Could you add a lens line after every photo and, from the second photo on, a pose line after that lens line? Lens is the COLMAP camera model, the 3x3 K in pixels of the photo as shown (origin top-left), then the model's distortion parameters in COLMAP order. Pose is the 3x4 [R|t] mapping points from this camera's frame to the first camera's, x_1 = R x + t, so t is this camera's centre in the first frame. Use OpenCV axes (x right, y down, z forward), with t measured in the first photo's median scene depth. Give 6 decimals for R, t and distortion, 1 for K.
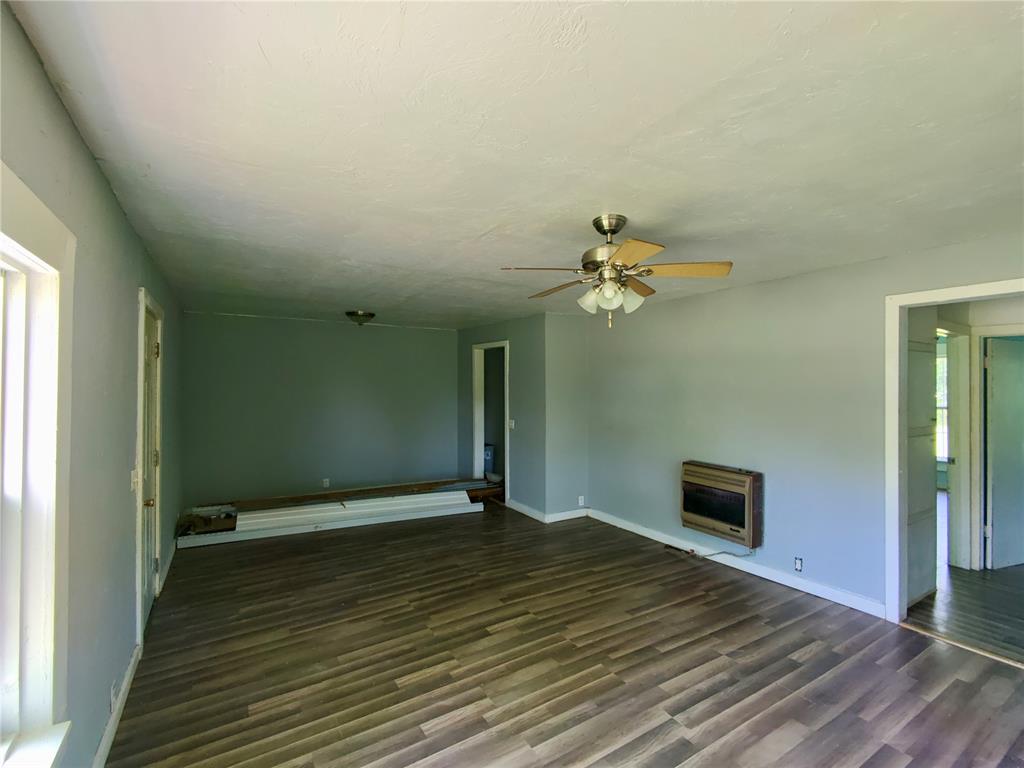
lens RADIAL K [[469.0, 0, 518.9], [0, 469.0, 387.9], [0, 0, 1]] dist [-0.006153, -0.001958]
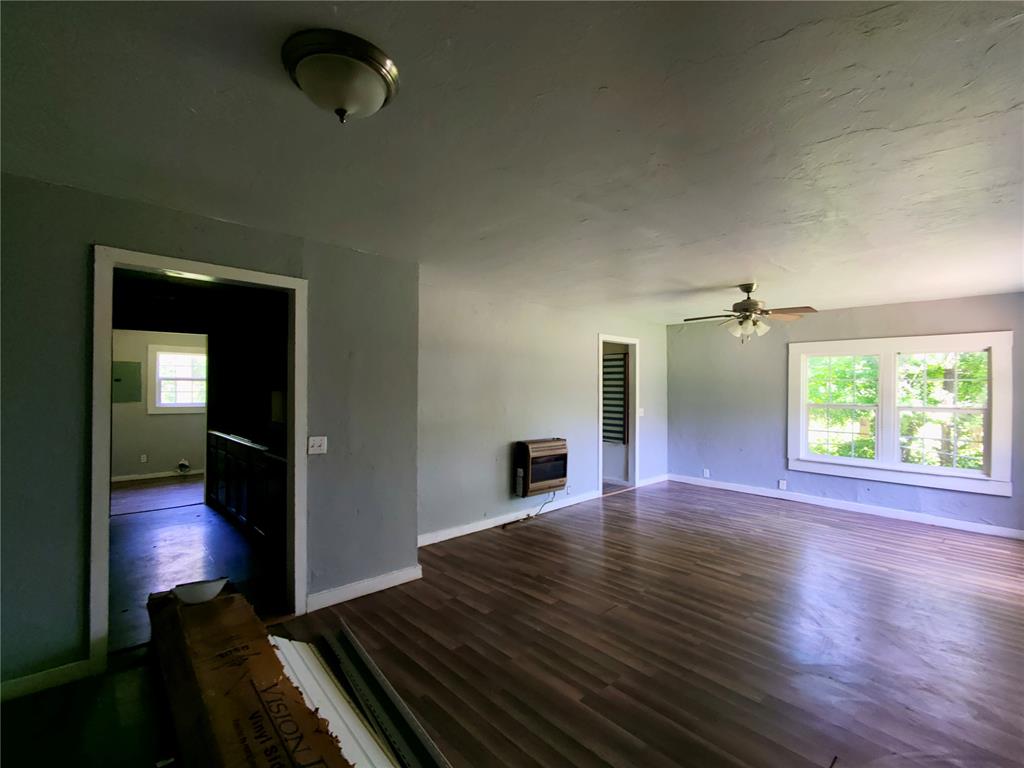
lens RADIAL K [[469.0, 0, 504.9], [0, 469.0, 383.5], [0, 0, 1]] dist [-0.006153, -0.001958]
pose [[-0.190197, 0.012223, 0.981670, -0.866064], [0.002474, 0.999925, -0.011971, 0.024062], [-0.981743, 0.000152, -0.190213, 1.380169]]
